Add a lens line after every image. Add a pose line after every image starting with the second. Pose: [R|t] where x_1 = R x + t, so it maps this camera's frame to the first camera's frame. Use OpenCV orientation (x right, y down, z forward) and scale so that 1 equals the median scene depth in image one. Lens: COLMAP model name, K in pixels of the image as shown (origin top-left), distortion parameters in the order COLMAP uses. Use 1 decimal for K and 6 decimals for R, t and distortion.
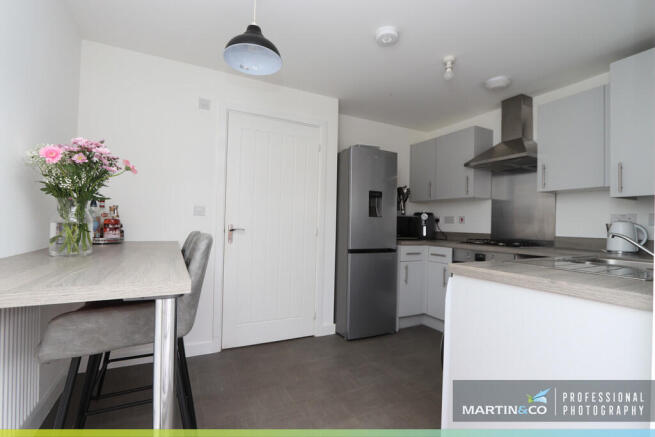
lens RADIAL K [[307.4, 0, 326.8], [0, 307.4, 220.8], [0, 0, 1]] dist [-0.003133, -0.000517]
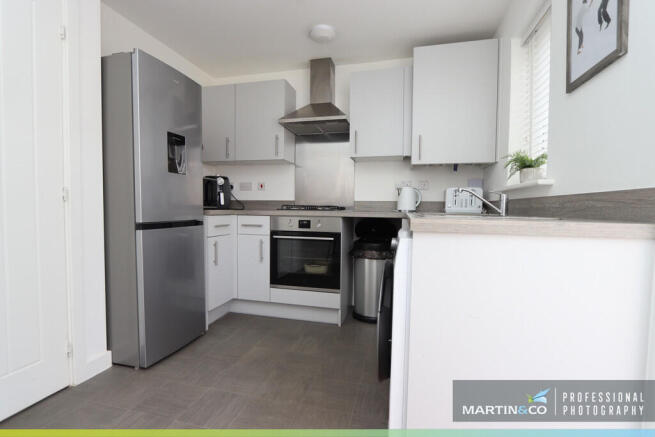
lens RADIAL K [[307.4, 0, 326.8], [0, 307.4, 220.8], [0, 0, 1]] dist [-0.003133, -0.000517]
pose [[0.662451, -0.045720, 0.747708, -0.125907], [-0.005049, 0.997841, 0.065489, 0.043140], [-0.749088, -0.047158, 0.660790, 0.298301]]
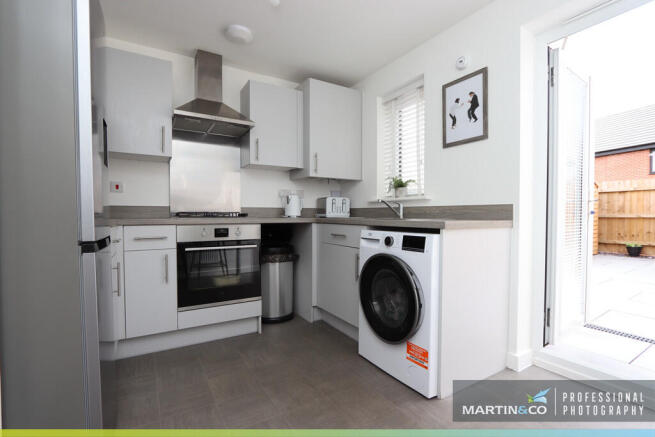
lens RADIAL K [[307.4, 0, 326.8], [0, 307.4, 220.8], [0, 0, 1]] dist [-0.003133, -0.000517]
pose [[-0.085969, -0.040813, 0.995462, -0.313570], [-0.012019, 0.999130, 0.039925, 0.044243], [-0.996225, -0.008532, -0.086385, 0.687579]]
